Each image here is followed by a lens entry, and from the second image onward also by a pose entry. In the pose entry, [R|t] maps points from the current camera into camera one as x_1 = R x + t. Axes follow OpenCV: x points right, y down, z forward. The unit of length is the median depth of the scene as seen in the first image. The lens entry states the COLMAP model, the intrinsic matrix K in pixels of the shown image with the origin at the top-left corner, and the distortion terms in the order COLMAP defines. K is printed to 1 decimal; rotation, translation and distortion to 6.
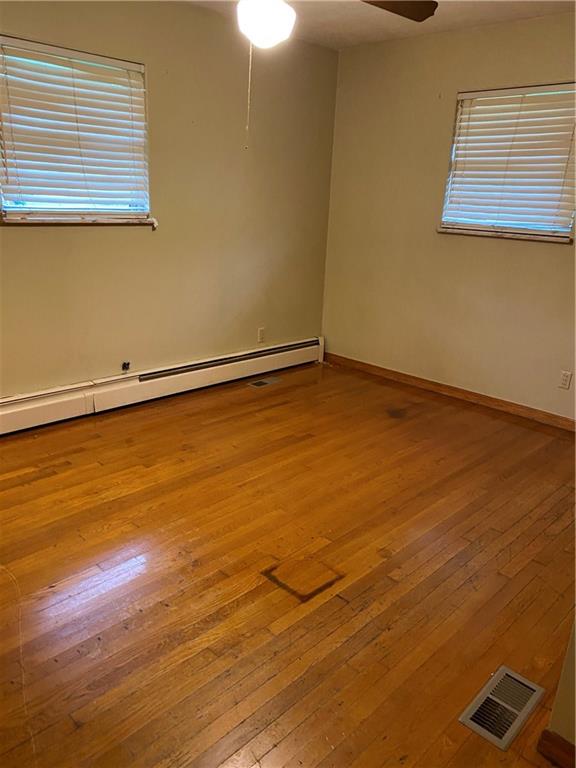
lens RADIAL K [[589.8, 0, 288.0], [0, 589.8, 384.0], [0, 0, 1]] dist [0.028812, -0.004145]
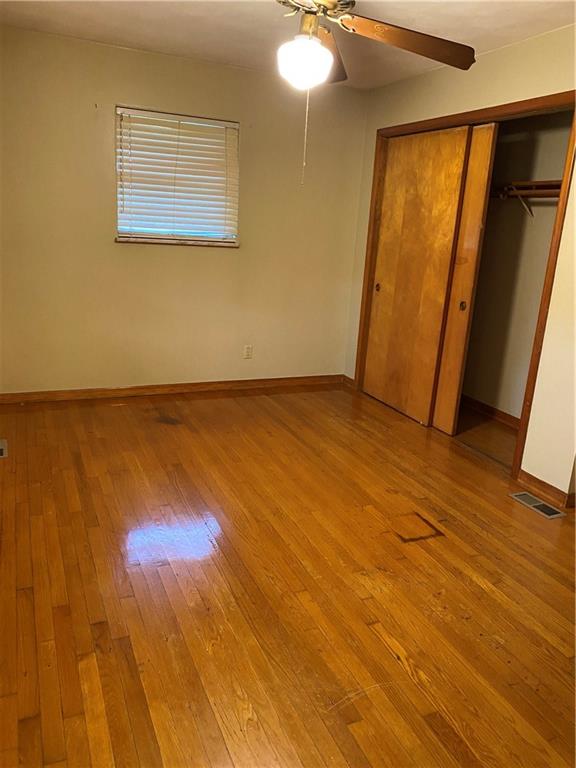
lens RADIAL K [[584.0, 0, 288.0], [0, 584.0, 384.0], [0, 0, 1]] dist [0.013698, -0.003002]
pose [[0.366650, -0.271940, 0.889728, -0.702317], [0.244286, 0.950913, 0.189973, -0.171509], [-0.897715, 0.147694, 0.415084, 0.430635]]
